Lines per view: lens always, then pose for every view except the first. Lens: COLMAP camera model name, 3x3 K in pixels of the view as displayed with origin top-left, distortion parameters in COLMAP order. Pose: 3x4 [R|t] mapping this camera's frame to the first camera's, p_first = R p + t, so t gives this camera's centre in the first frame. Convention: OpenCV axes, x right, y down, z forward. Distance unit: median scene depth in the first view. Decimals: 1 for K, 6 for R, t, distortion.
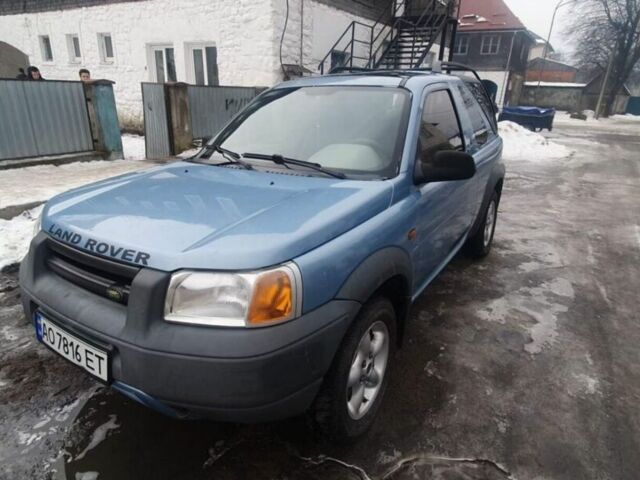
lens RADIAL K [[360.5, 0, 320.0], [0, 360.5, 240.0], [0, 0, 1]] dist [-0.001964, -0.000668]
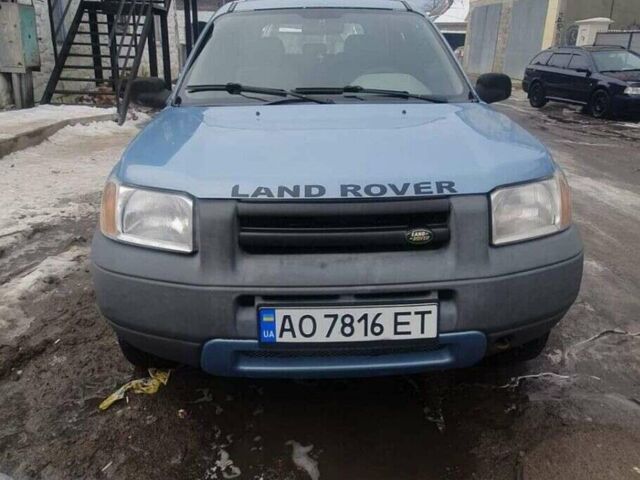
lens RADIAL K [[524.8, 0, 320.0], [0, 524.8, 240.0], [0, 0, 1]] dist [0.003059, 0.001351]
pose [[0.829659, -0.216741, 0.514479, -1.348007], [0.193571, 0.976074, 0.099046, -0.008707], [-0.523637, 0.017414, 0.851763, 0.072678]]
